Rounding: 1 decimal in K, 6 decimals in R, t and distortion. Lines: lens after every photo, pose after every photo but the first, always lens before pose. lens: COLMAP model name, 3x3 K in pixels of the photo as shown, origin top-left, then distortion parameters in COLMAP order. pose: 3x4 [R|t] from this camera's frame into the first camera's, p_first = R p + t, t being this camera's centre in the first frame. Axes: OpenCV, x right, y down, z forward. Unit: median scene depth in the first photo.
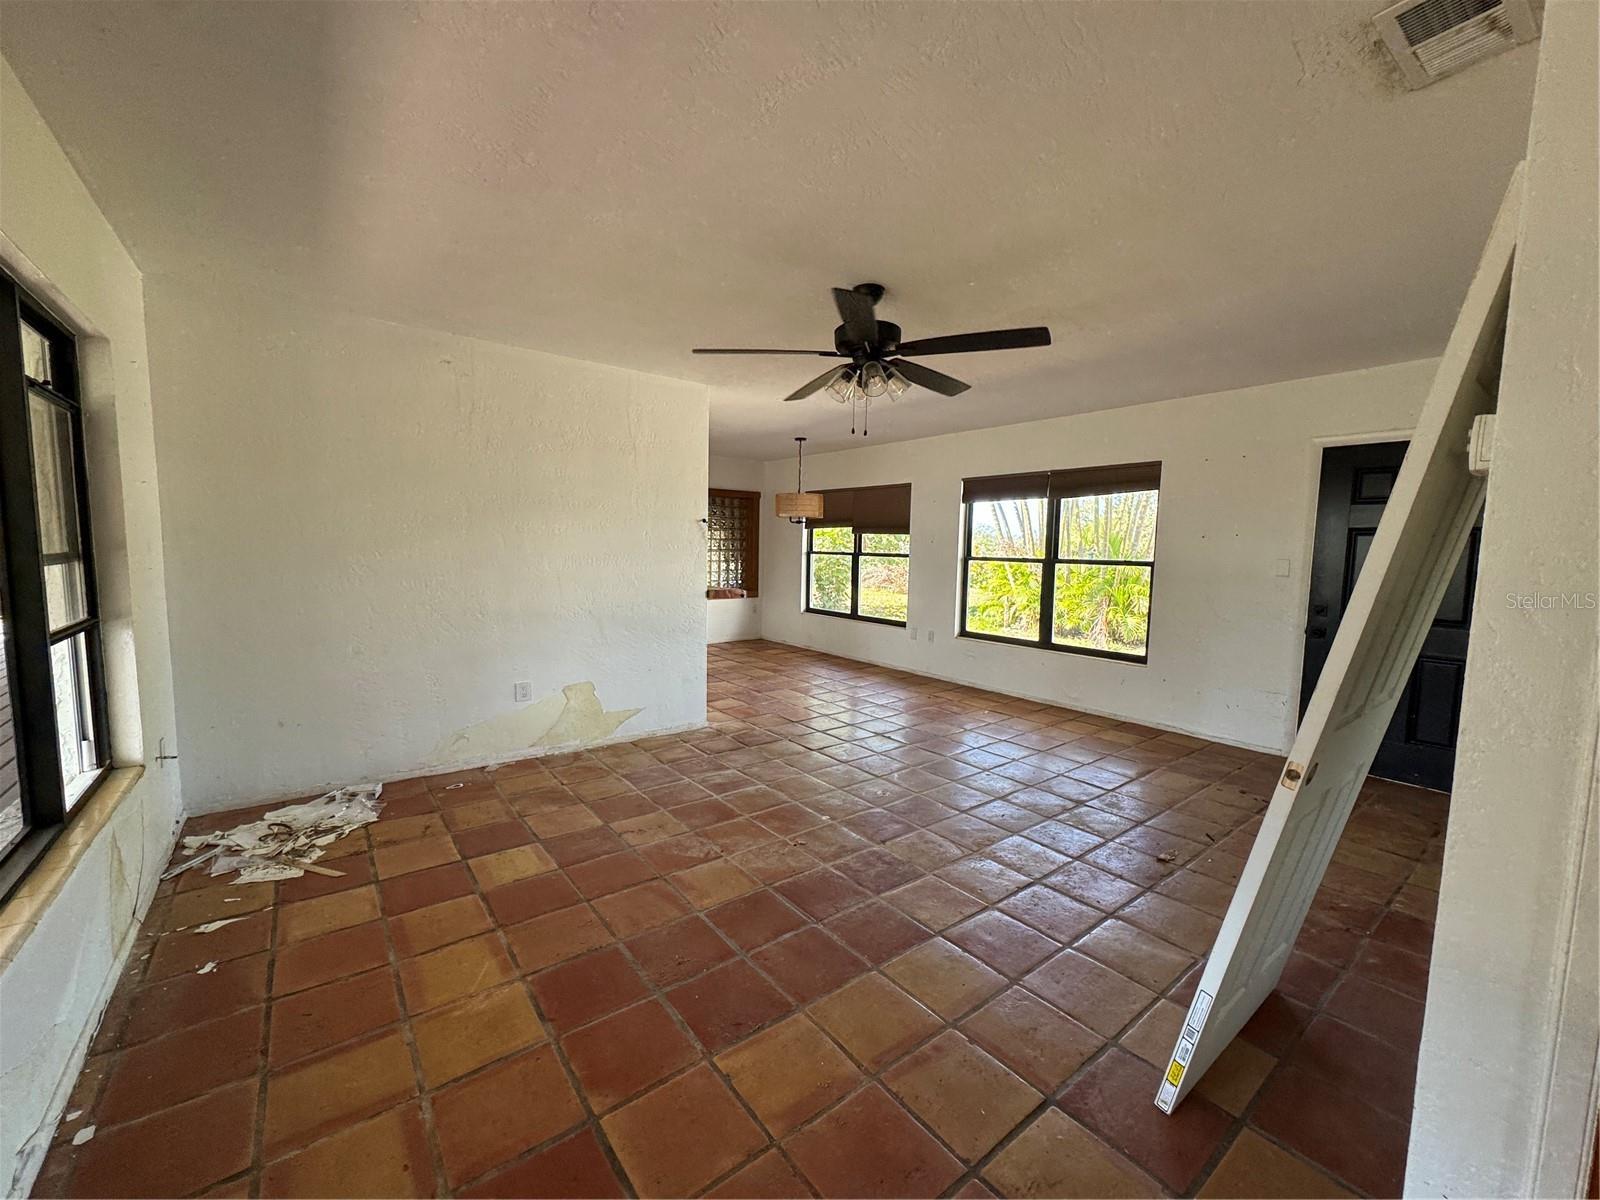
lens RADIAL K [[640.9, 0, 799.7], [0, 640.9, 604.3], [0, 0, 1]] dist [-0.003065, 0.000037]
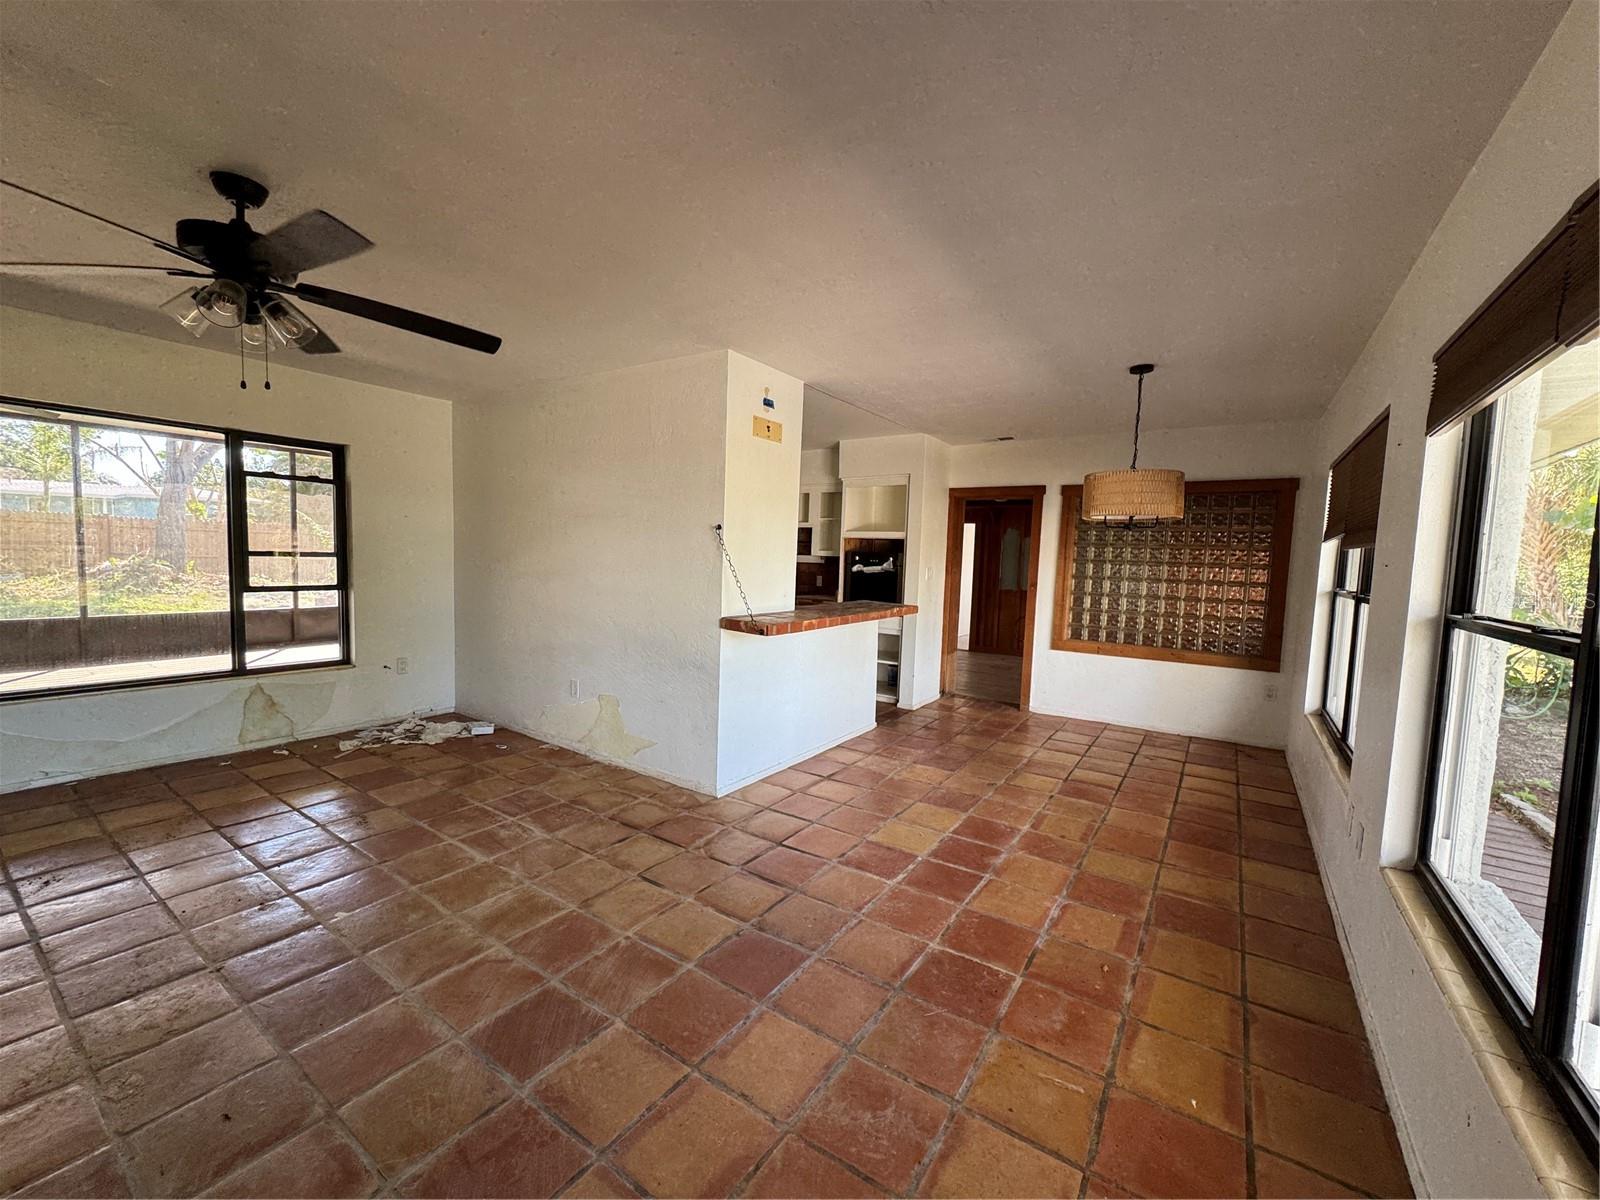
lens RADIAL K [[640.9, 0, 799.7], [0, 640.9, 604.3], [0, 0, 1]] dist [-0.003065, 0.000037]
pose [[0.314714, 0.067261, -0.946800, 0.784601], [-0.116539, 0.992677, 0.031782, -0.094888], [0.942005, 0.100337, 0.320248, 1.092599]]
